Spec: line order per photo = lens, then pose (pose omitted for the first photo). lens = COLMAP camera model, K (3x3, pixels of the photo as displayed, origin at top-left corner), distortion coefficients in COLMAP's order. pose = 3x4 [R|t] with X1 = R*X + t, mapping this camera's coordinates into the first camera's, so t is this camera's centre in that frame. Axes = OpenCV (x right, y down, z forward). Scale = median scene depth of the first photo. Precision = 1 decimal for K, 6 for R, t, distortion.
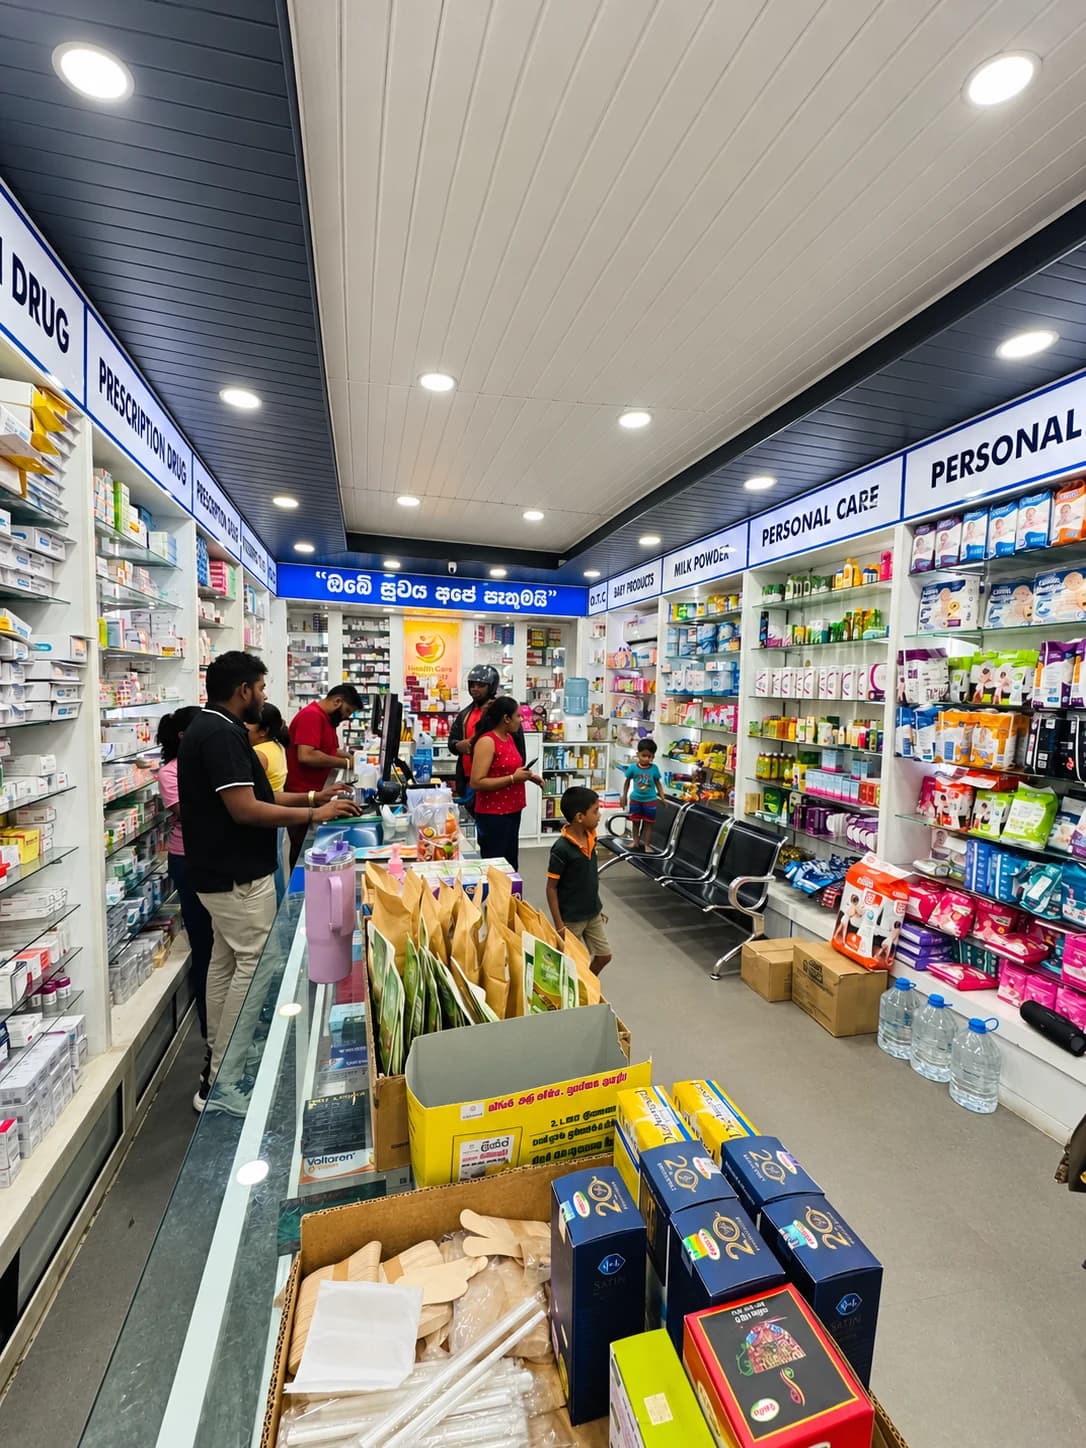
lens RADIAL K [[595.3, 0, 551.2], [0, 595.3, 725.8], [0, 0, 1]] dist [0.004255, 0.001077]
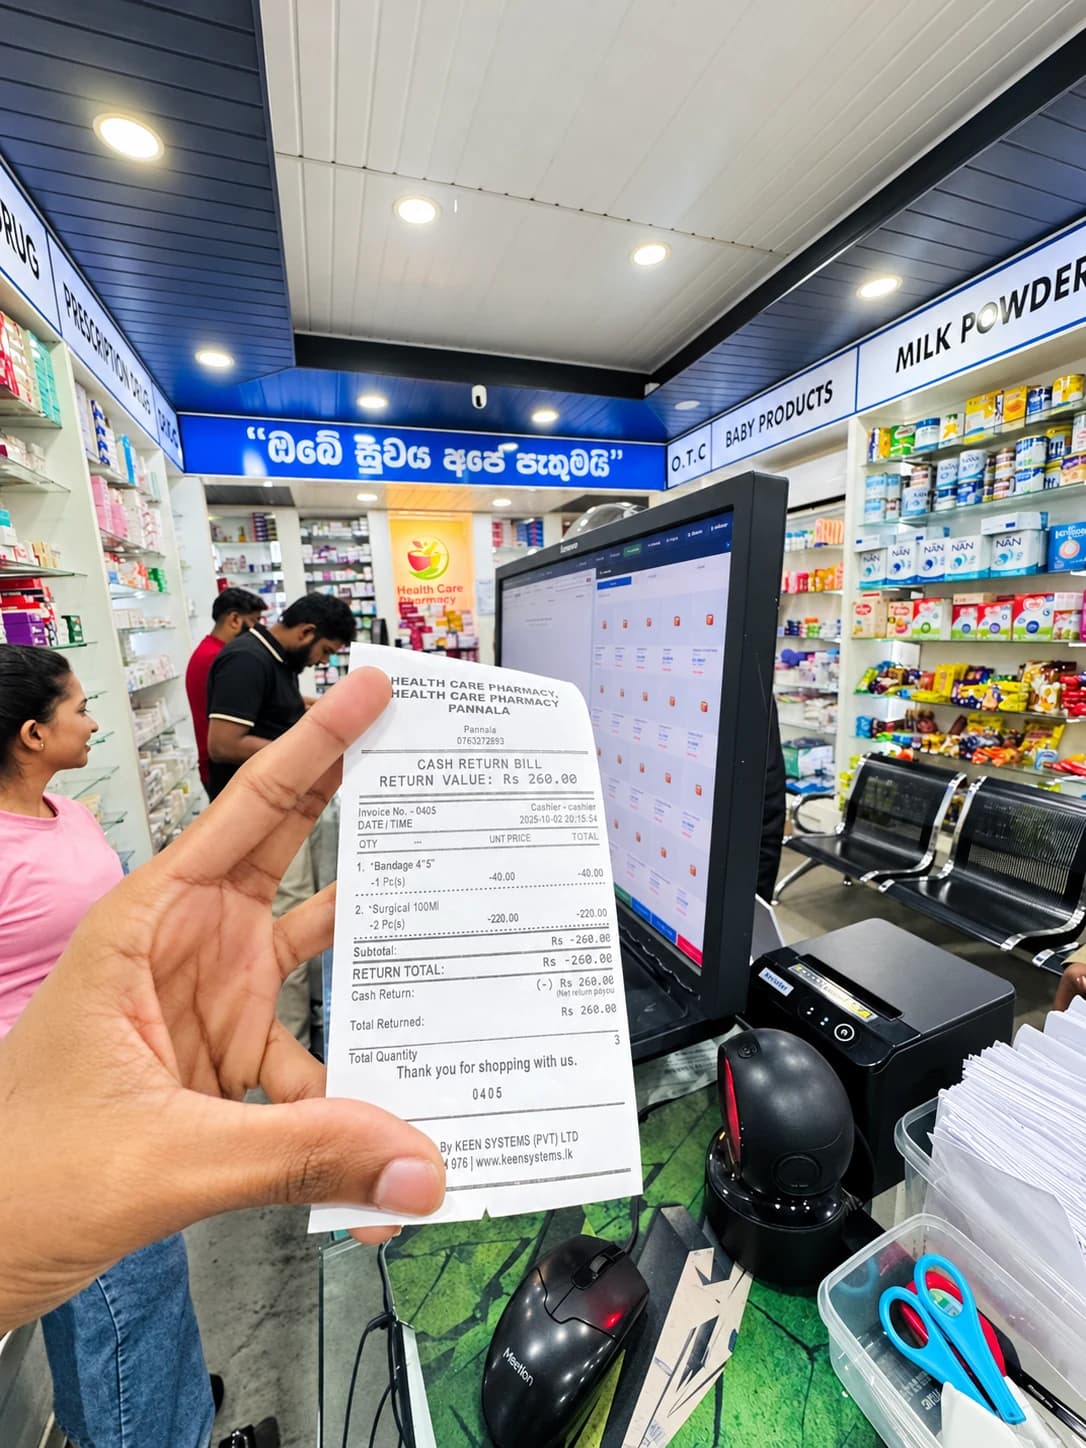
lens RADIAL K [[595.3, 0, 540.0], [0, 595.3, 726.8], [0, 0, 1]] dist [0.004255, 0.001077]
pose [[0.996128, -0.080338, 0.035711, -0.135847], [0.075498, 0.989804, 0.120779, -0.010871], [-0.045050, -0.117615, 0.992037, 0.332177]]
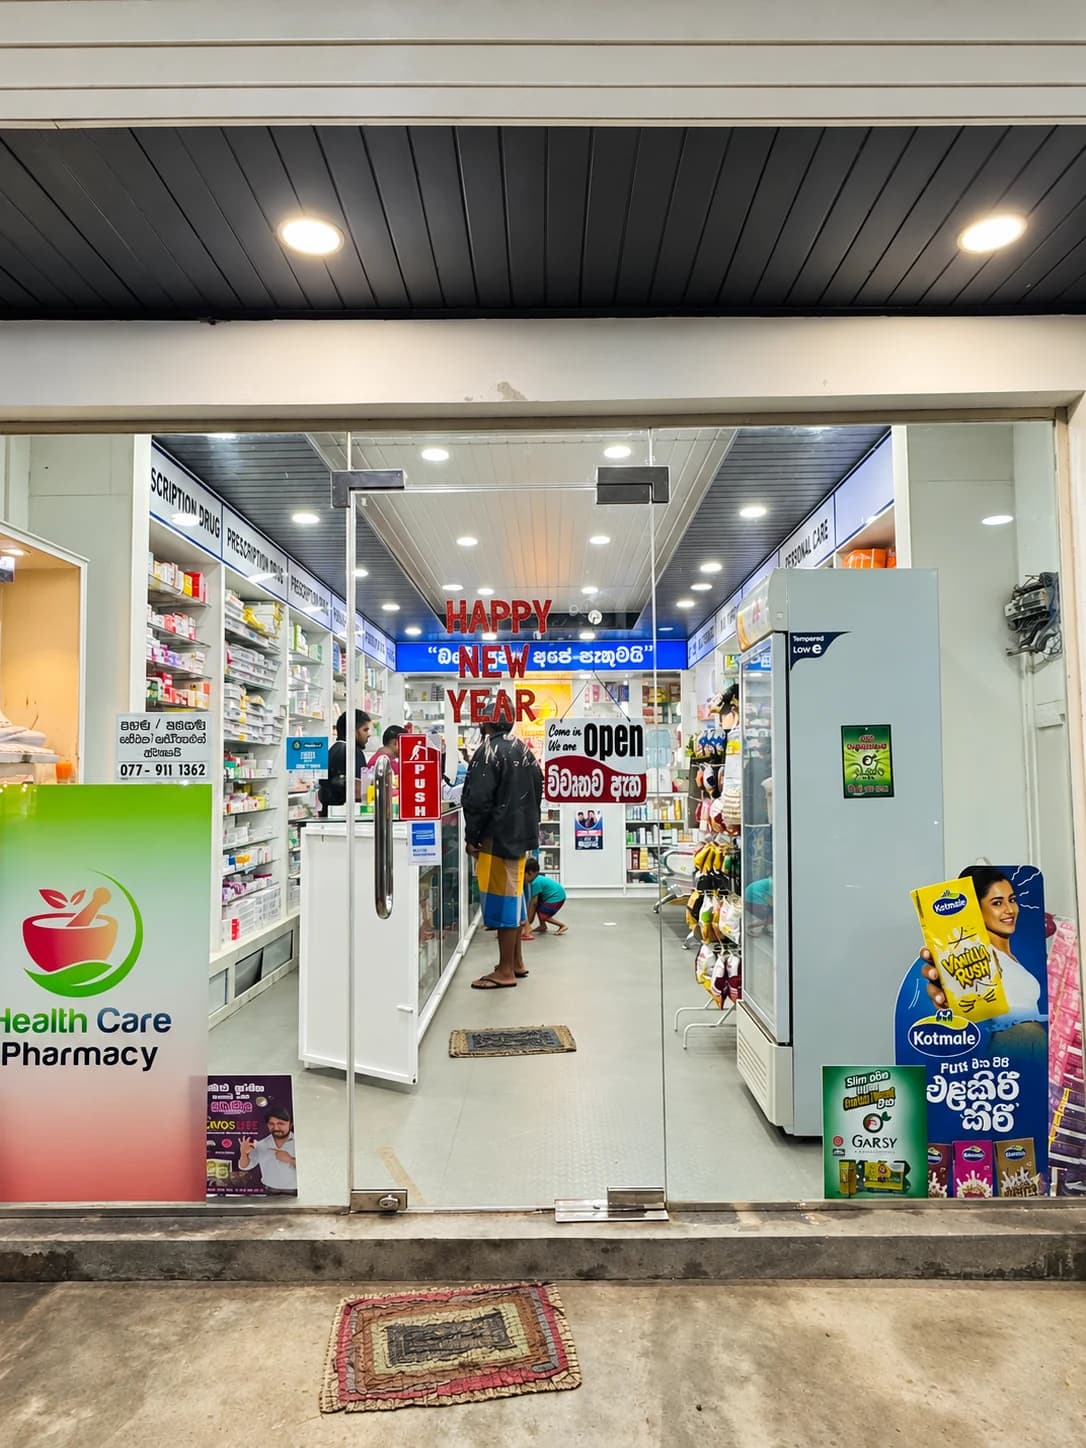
lens RADIAL K [[1050.0, 0, 539.2], [0, 1050.0, 722.6], [0, 0, 1]] dist [-0.002525, -0.003005]
pose [[0.939793, -0.049297, -0.338170, 0.435125], [0.005651, 0.991648, -0.128852, 0.129794], [0.341698, 0.119184, 0.932222, -0.708055]]
